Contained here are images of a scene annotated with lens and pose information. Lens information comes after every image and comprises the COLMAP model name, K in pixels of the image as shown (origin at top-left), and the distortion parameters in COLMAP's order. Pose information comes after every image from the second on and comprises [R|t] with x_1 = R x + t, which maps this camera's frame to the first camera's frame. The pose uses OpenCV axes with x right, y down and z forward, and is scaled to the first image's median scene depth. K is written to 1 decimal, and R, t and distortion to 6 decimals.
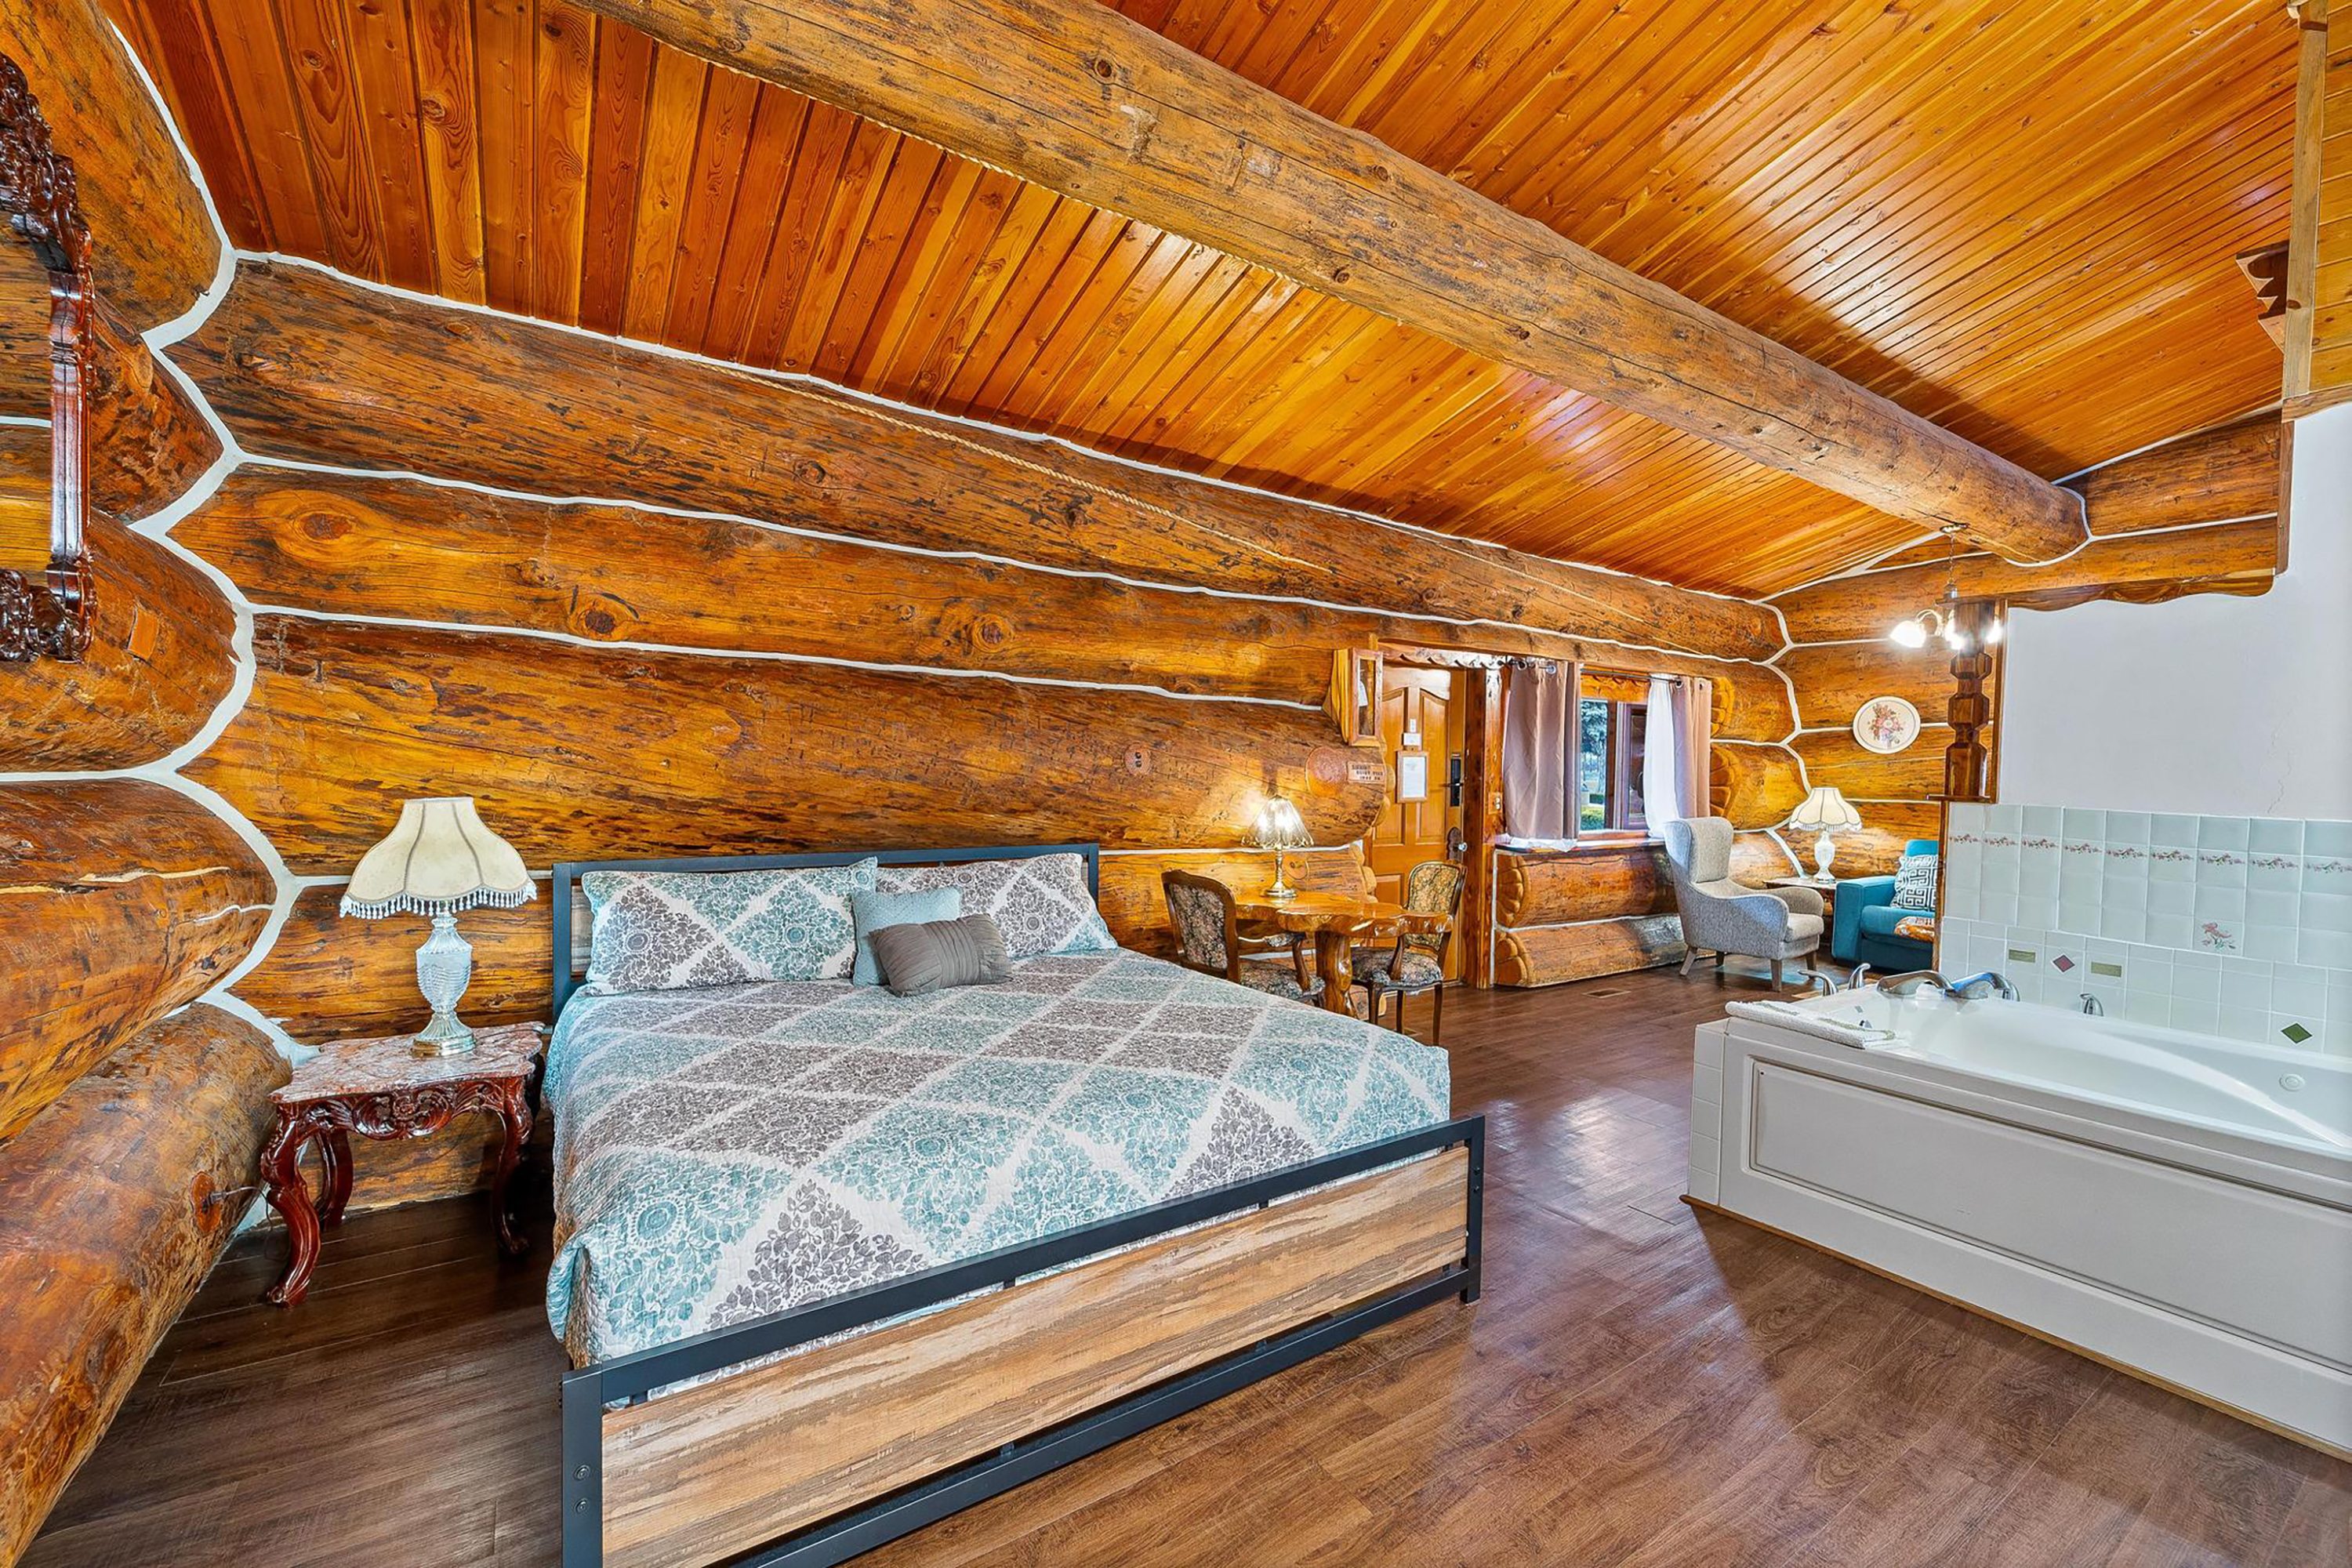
lens RADIAL K [[959.0, 0, 1172.4], [0, 959.0, 787.1], [0, 0, 1]] dist [0.005734, -0.001889]
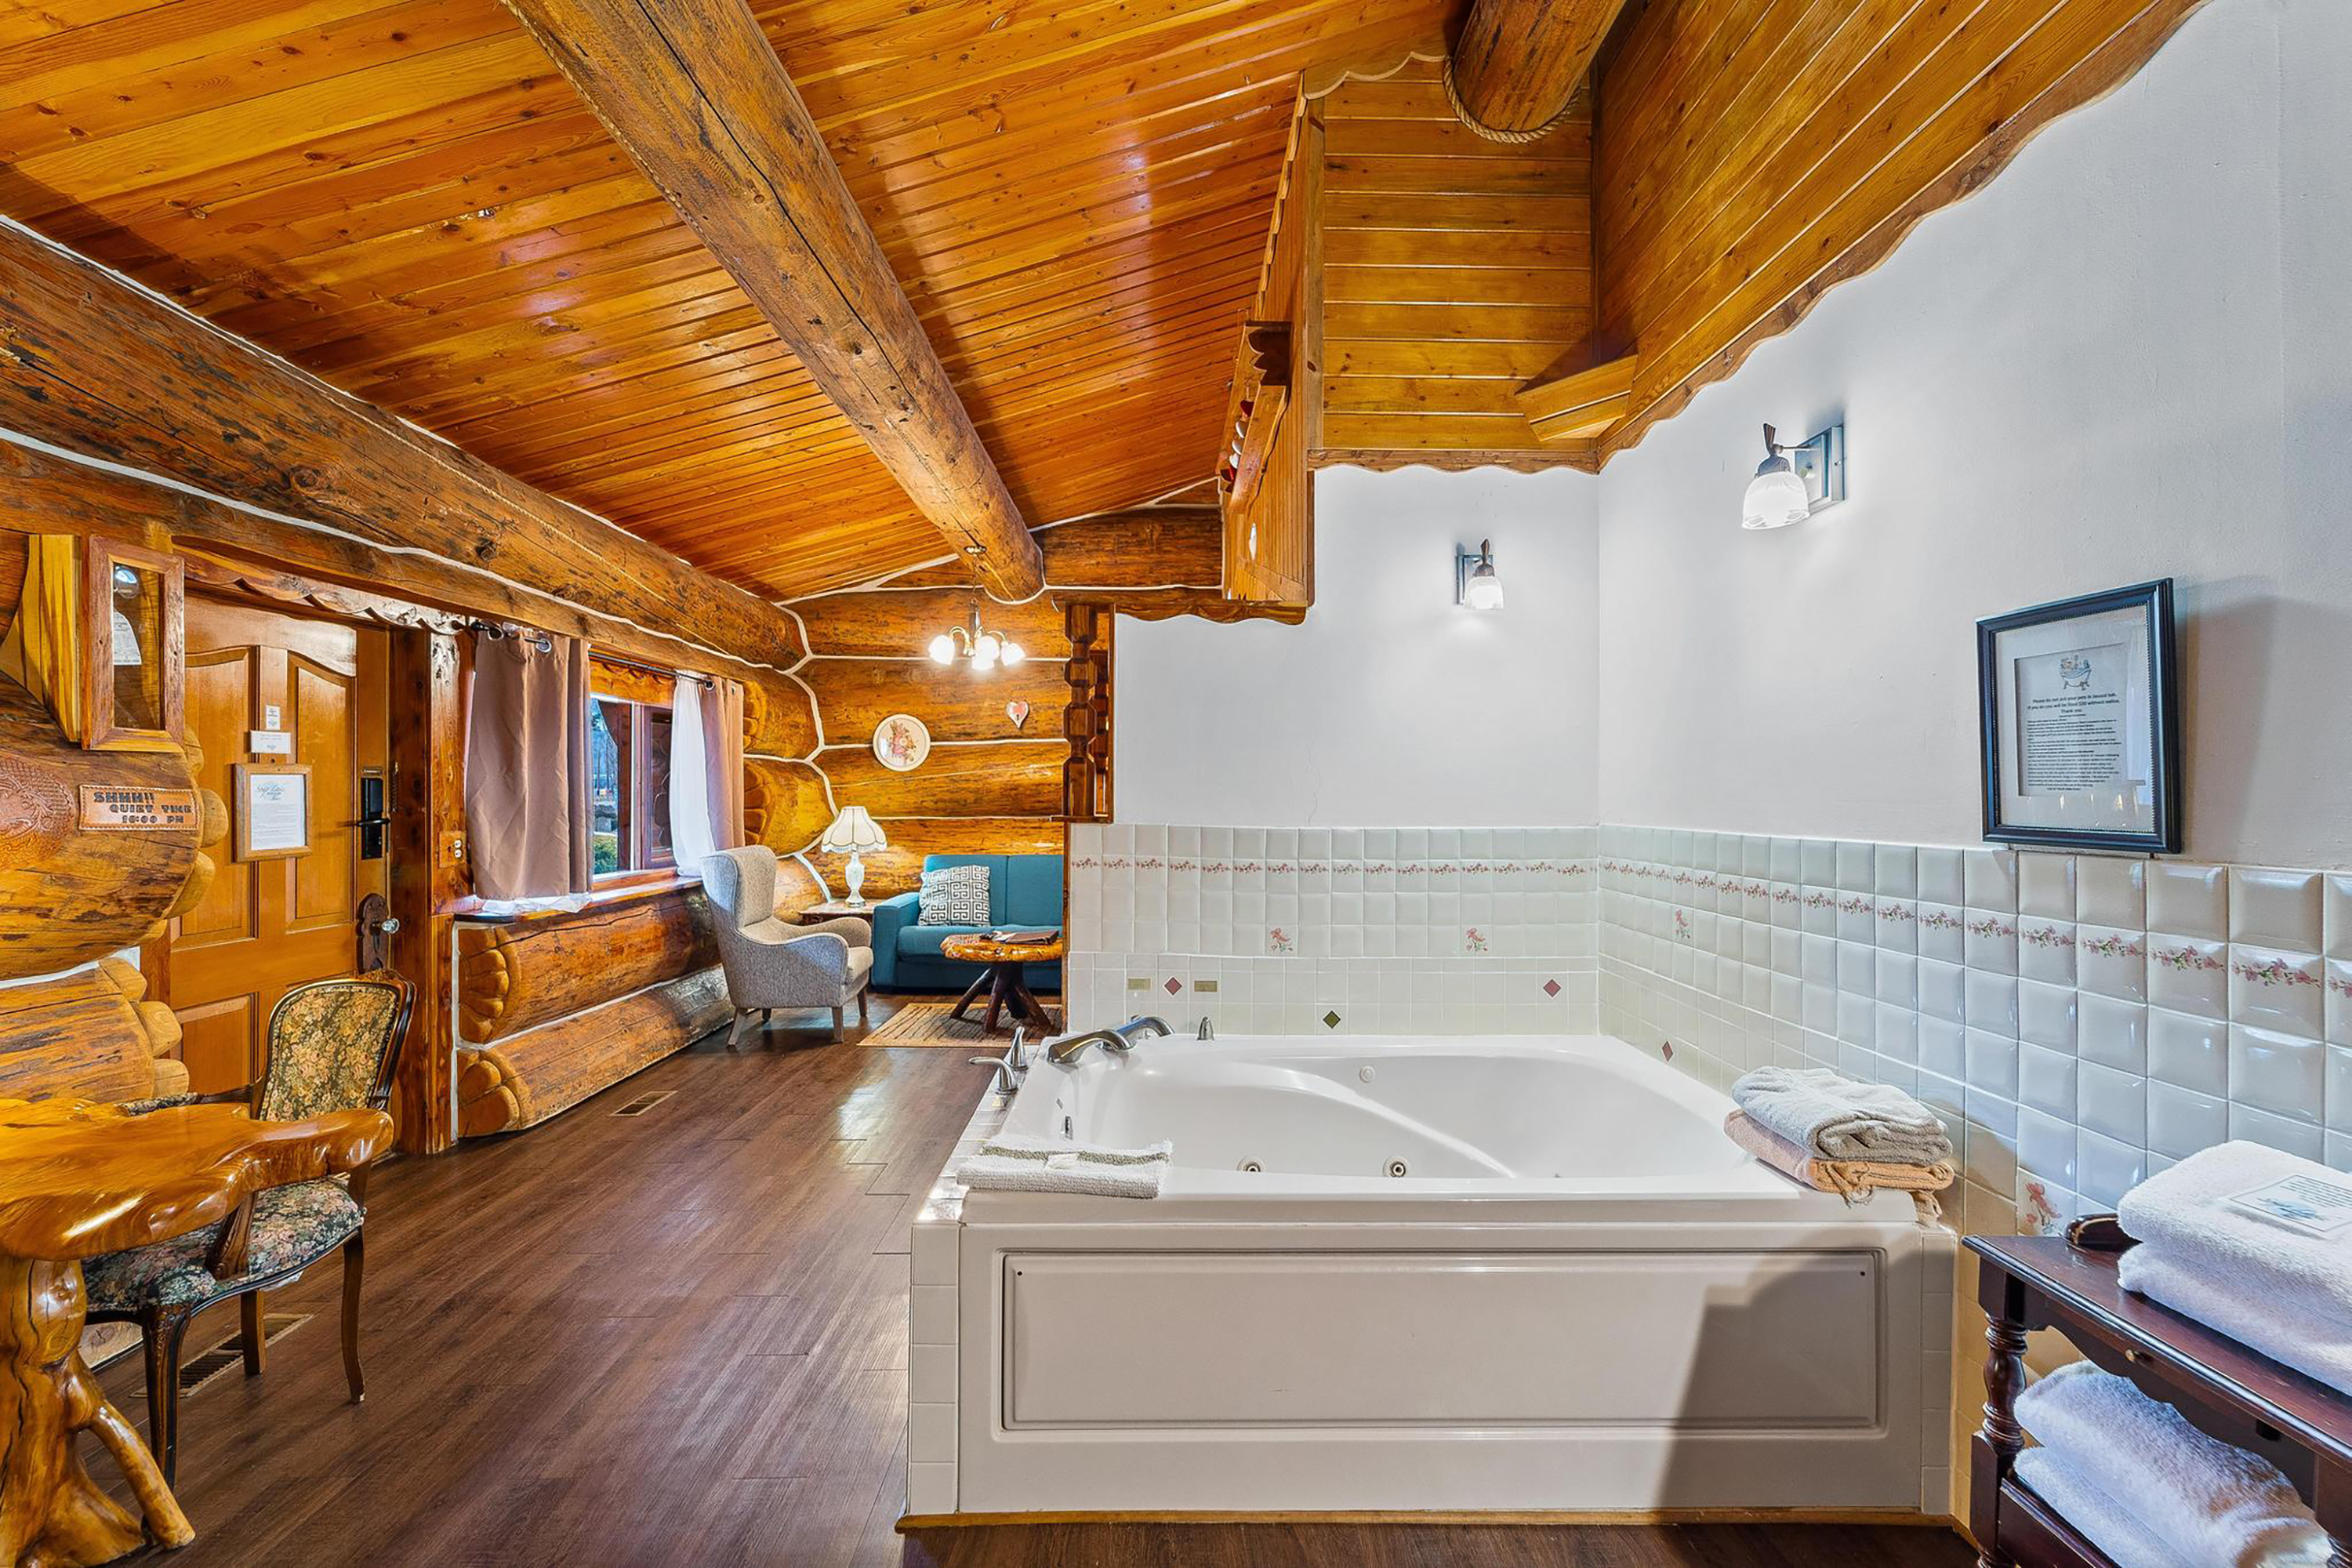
lens RADIAL K [[959.0, 0, 1177.7], [0, 959.0, 789.3], [0, 0, 1]] dist [0.005734, -0.001889]
pose [[0.543952, -0.014602, 0.838989, 0.068230], [0.029022, 0.999578, -0.001419, -0.007341], [-0.838614, 0.025121, 0.544146, 0.261904]]
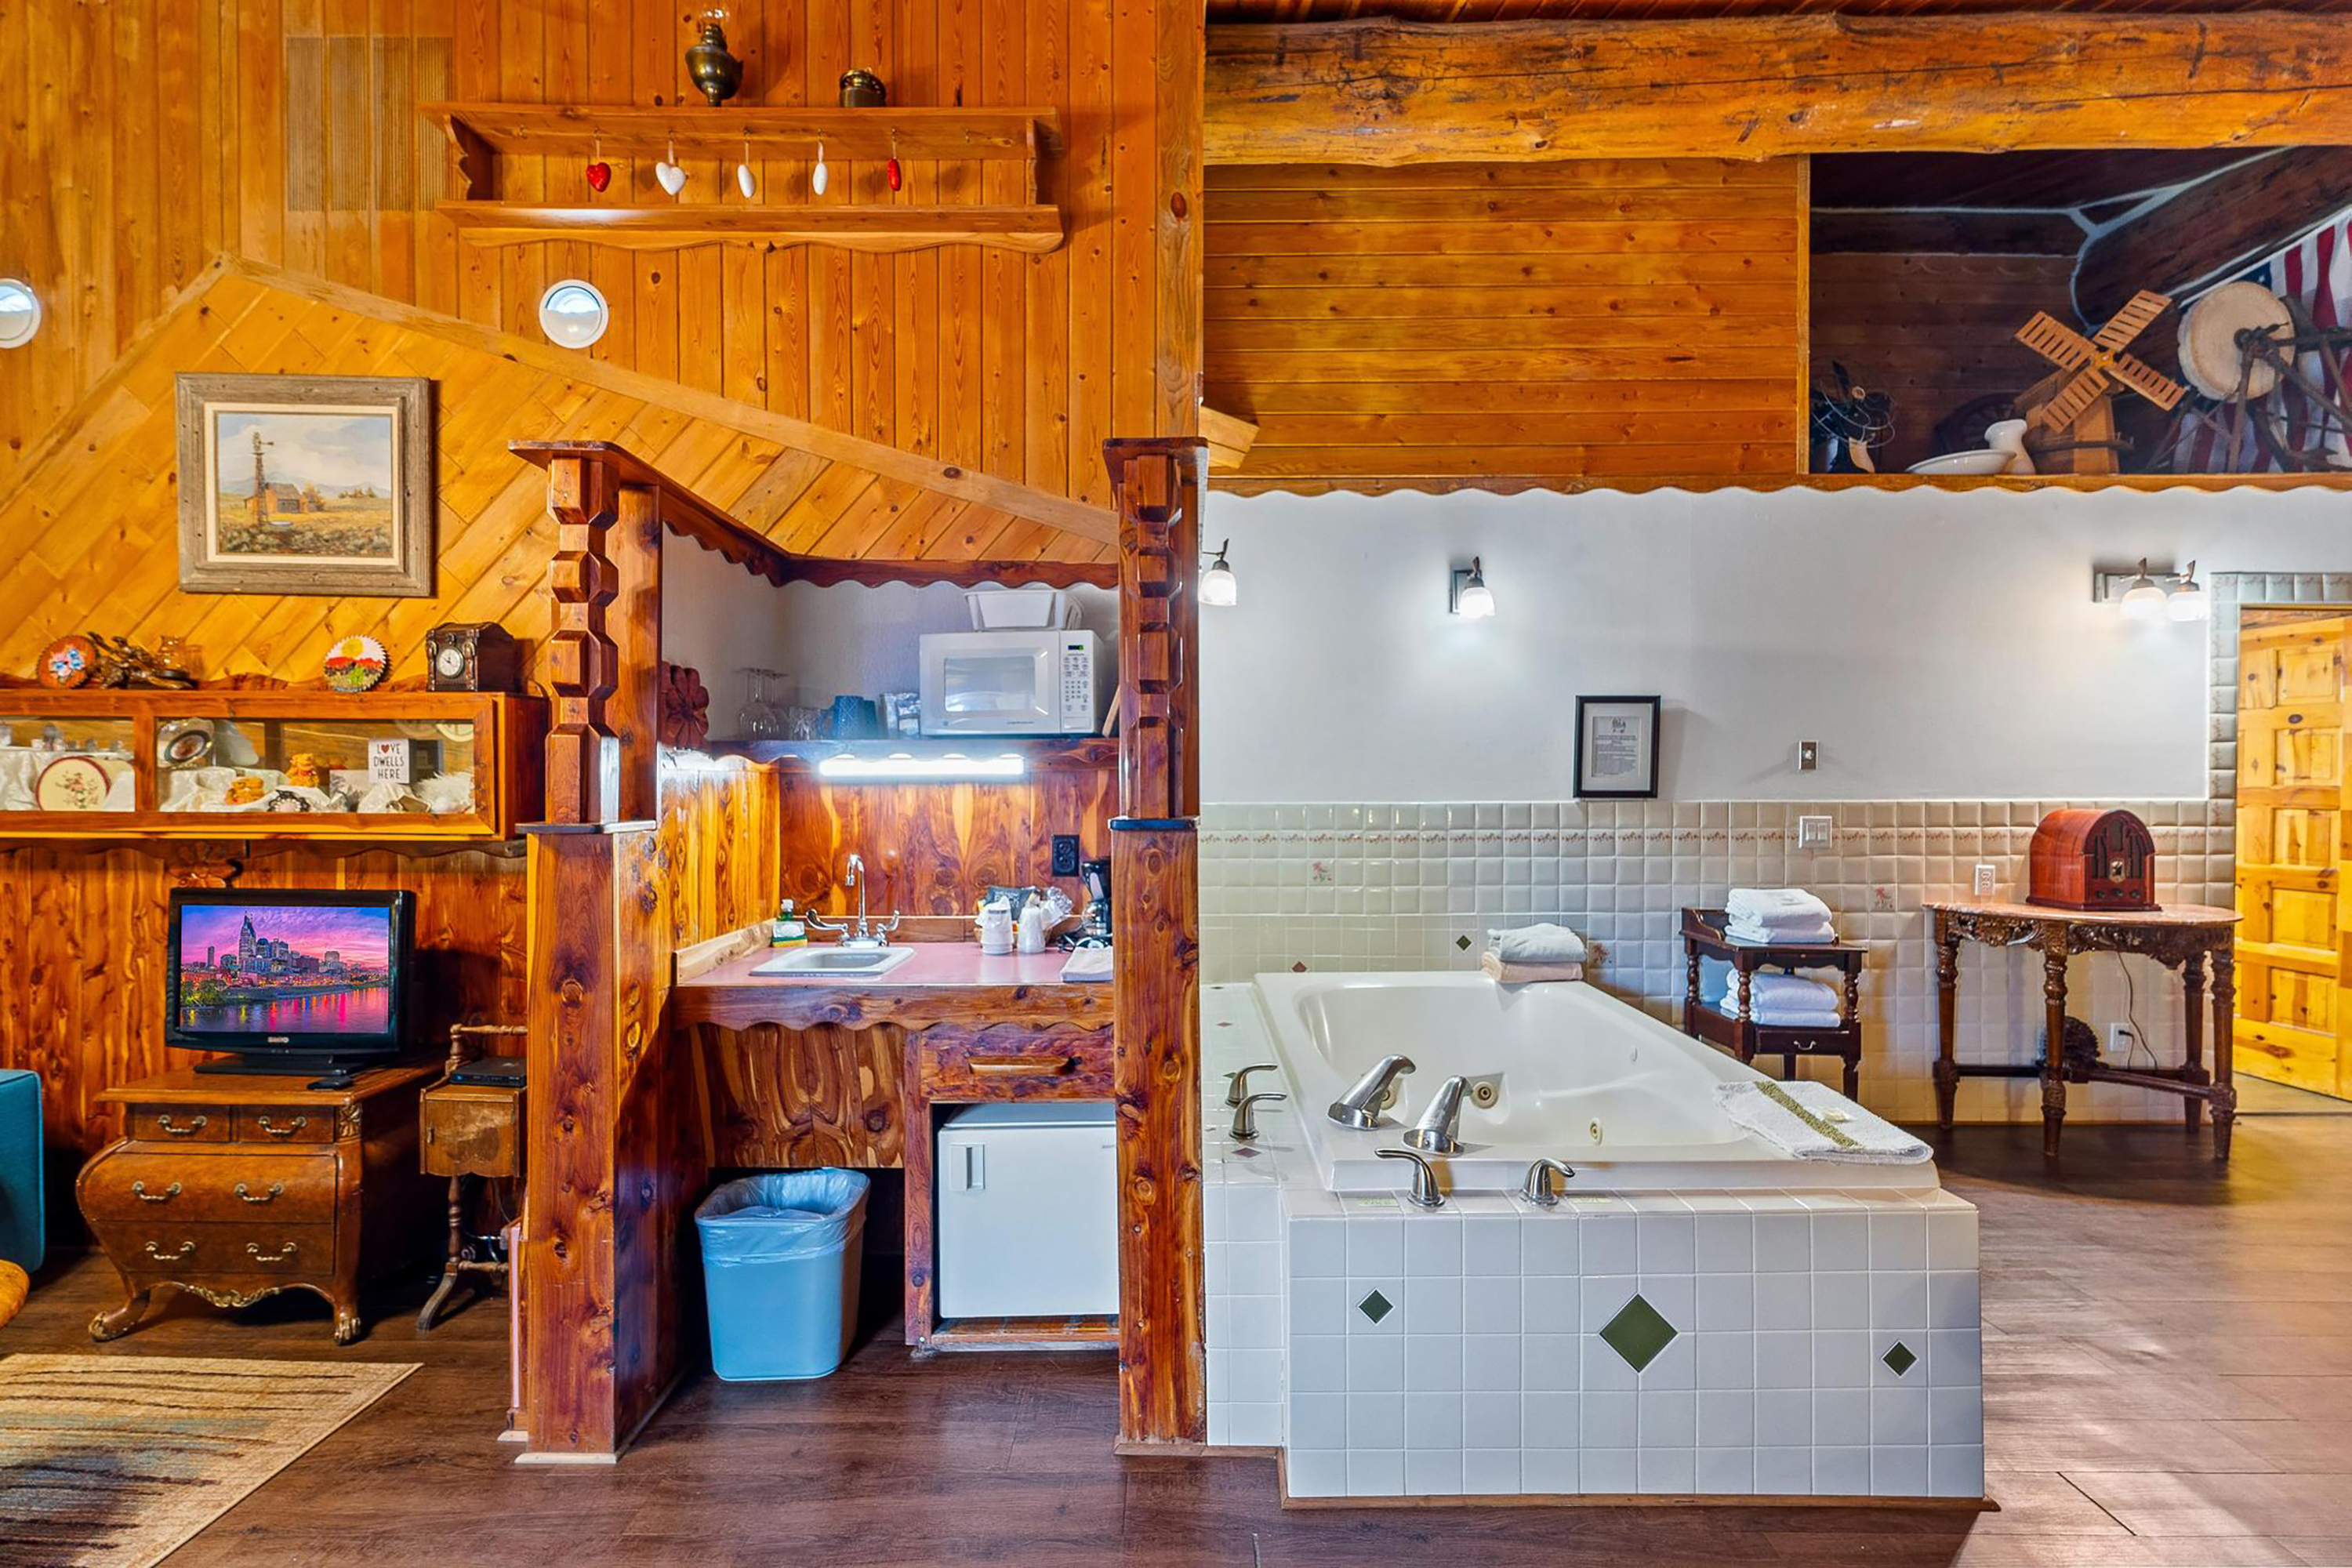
lens RADIAL K [[959.0, 0, 1176.9], [0, 959.0, 793.3], [0, 0, 1]] dist [0.005734, -0.001889]
pose [[-0.835268, -0.022249, 0.549393, 0.328979], [-0.000507, 0.999212, 0.039694, -0.013338], [-0.549843, 0.032877, -0.834621, 0.919827]]
